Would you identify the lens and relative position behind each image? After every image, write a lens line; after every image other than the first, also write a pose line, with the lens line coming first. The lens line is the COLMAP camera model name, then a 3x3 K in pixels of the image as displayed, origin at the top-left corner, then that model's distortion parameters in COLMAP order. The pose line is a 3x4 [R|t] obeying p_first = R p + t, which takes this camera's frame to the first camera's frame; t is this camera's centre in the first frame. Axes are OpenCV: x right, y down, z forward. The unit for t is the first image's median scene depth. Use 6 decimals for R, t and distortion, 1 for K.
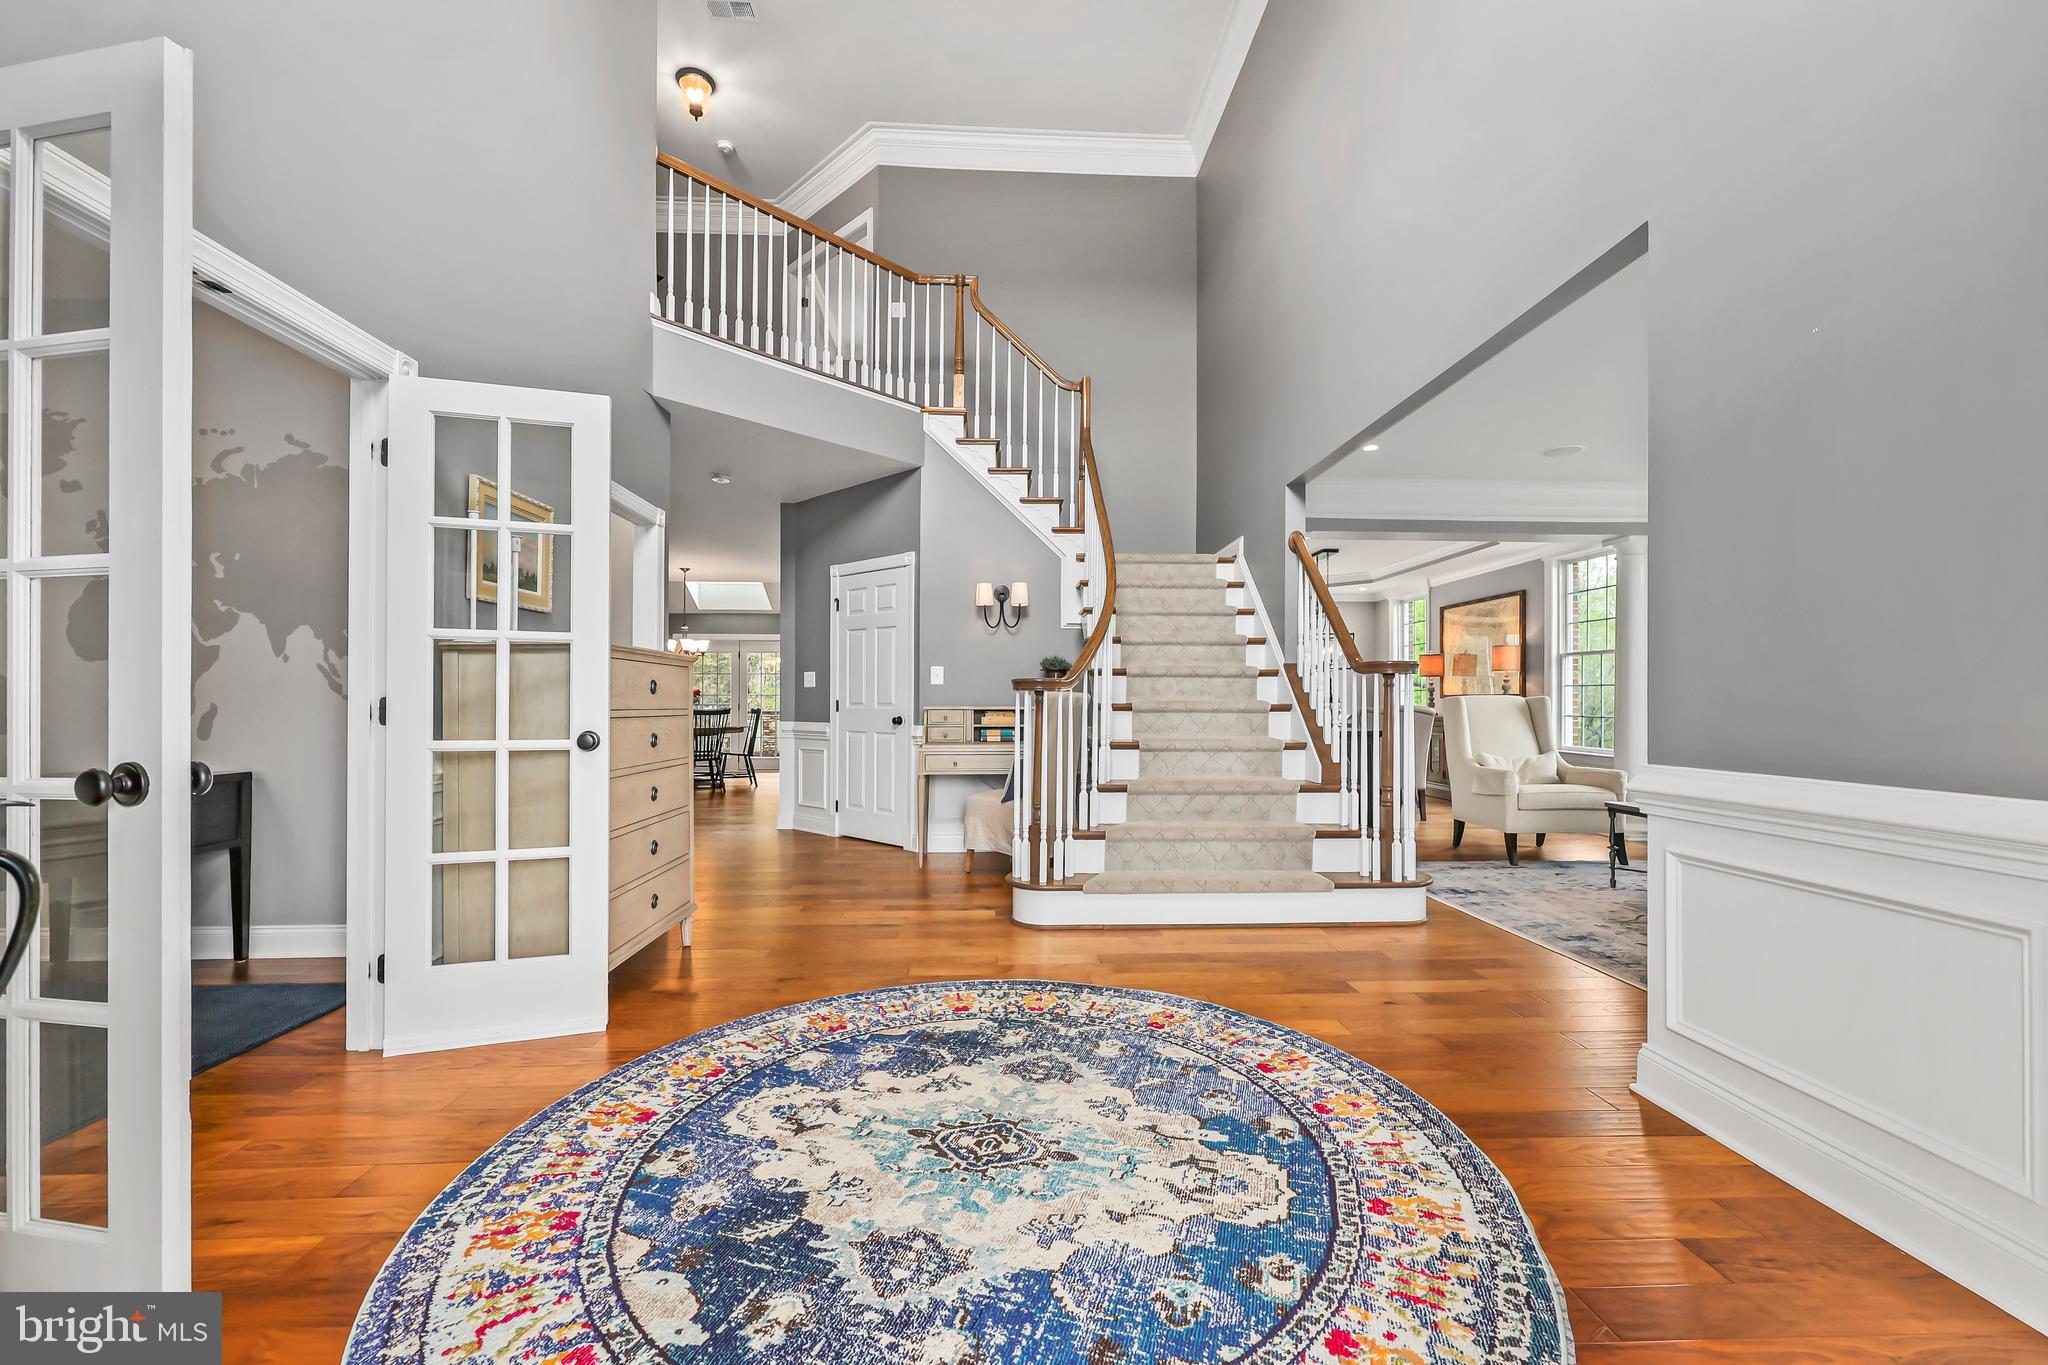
lens RADIAL K [[836.7, 0, 1039.4], [0, 836.7, 691.5], [0, 0, 1]] dist [0.000010, -0.000597]
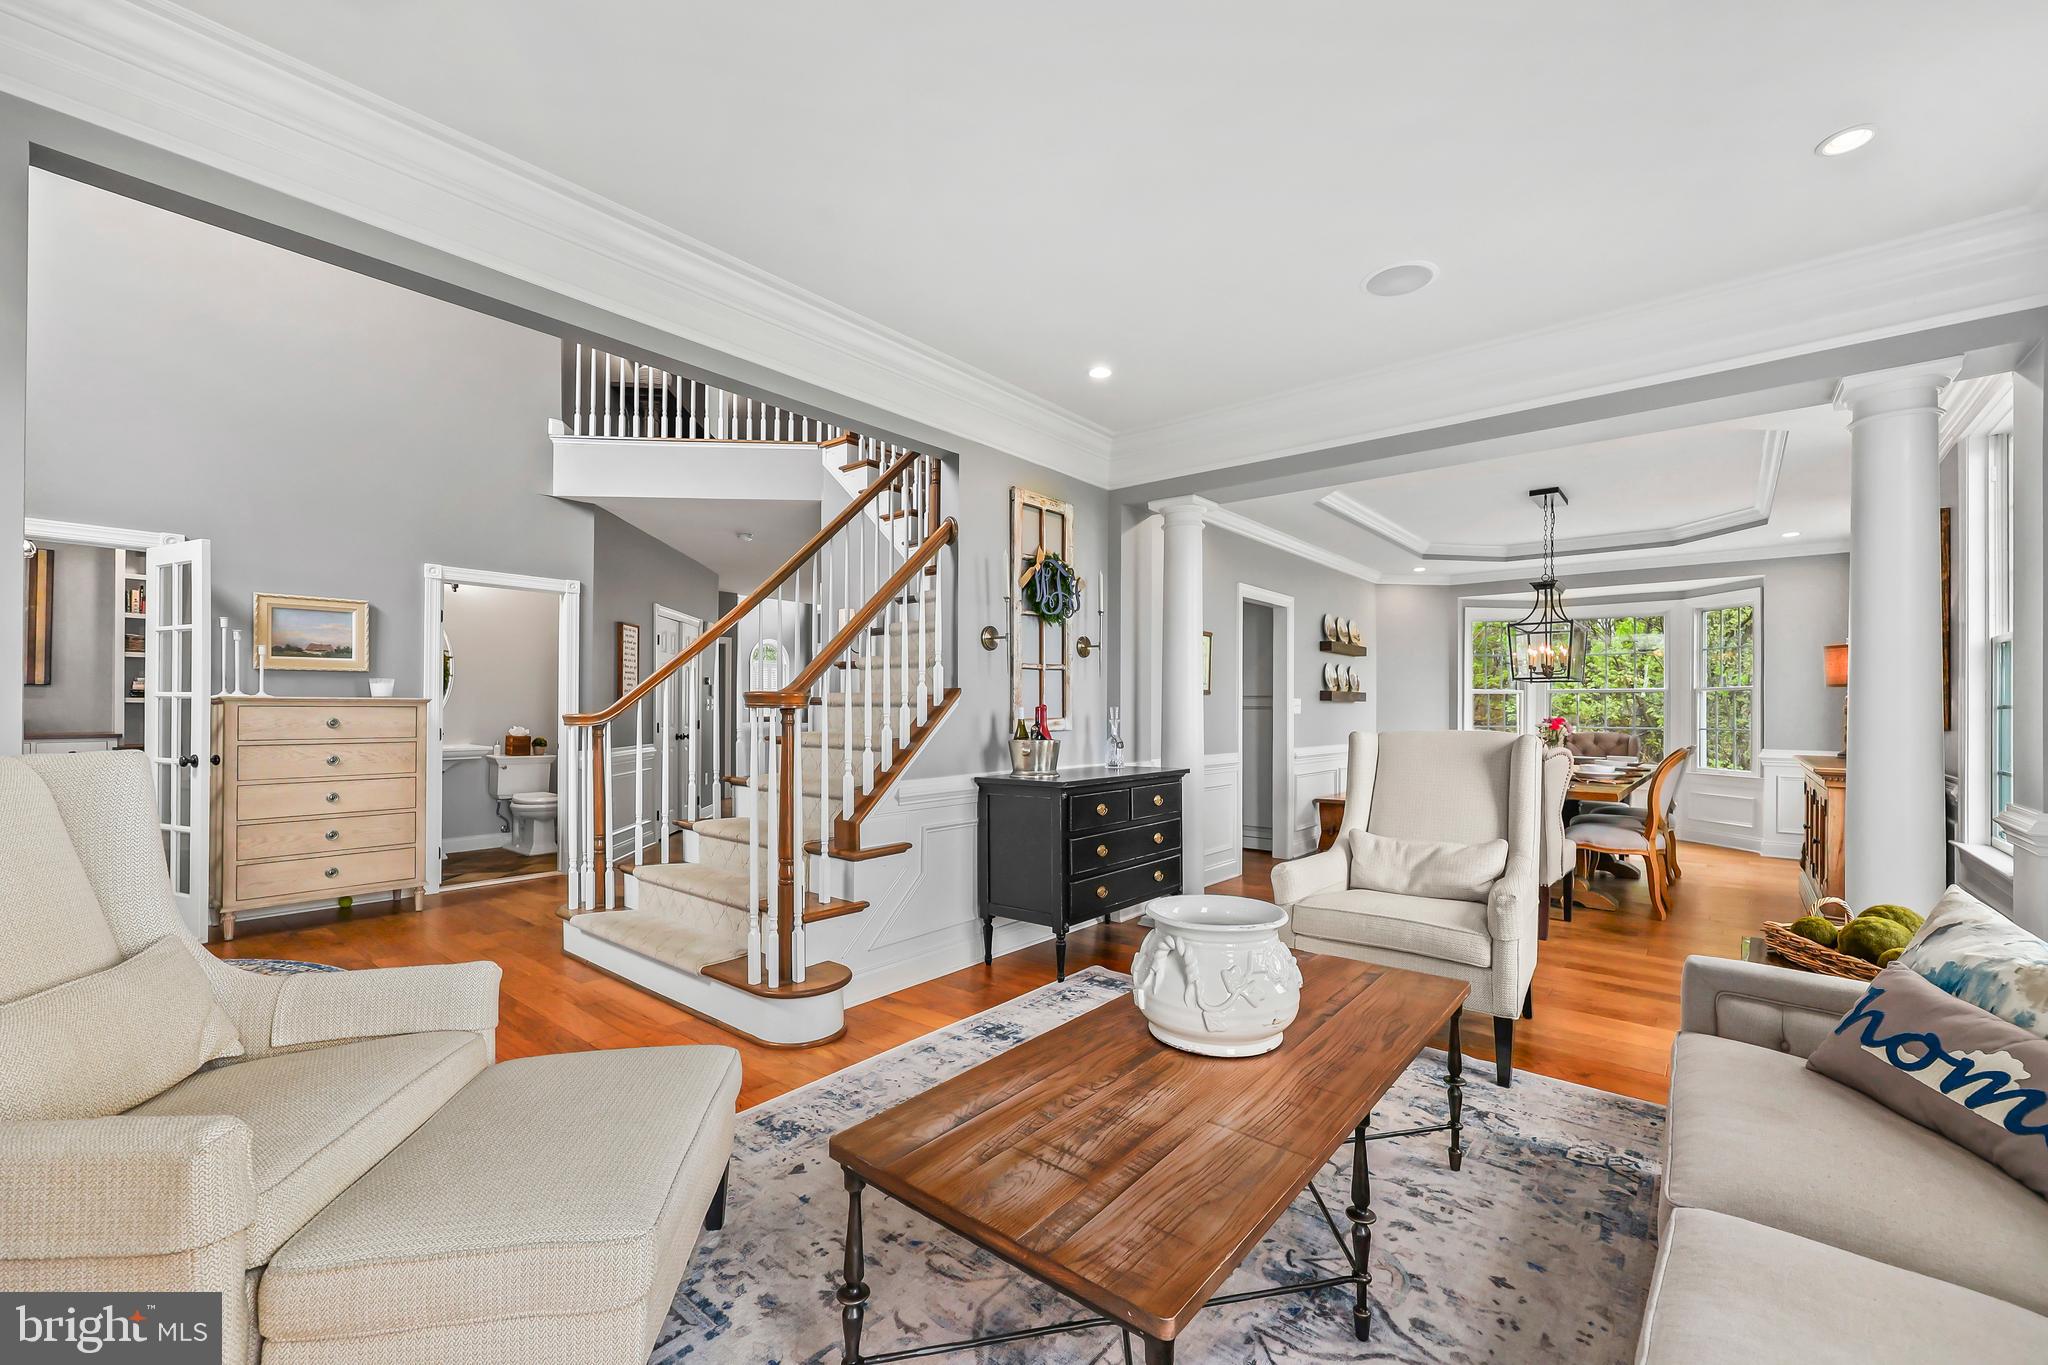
lens RADIAL K [[836.7, 0, 1027.8], [0, 836.7, 702.1], [0, 0, 1]] dist [0.000010, -0.000597]
pose [[0.728704, -0.001540, -0.684827, 1.955203], [0.004237, 0.999988, 0.002259, -0.050615], [0.684815, -0.004548, 0.728702, 1.086033]]
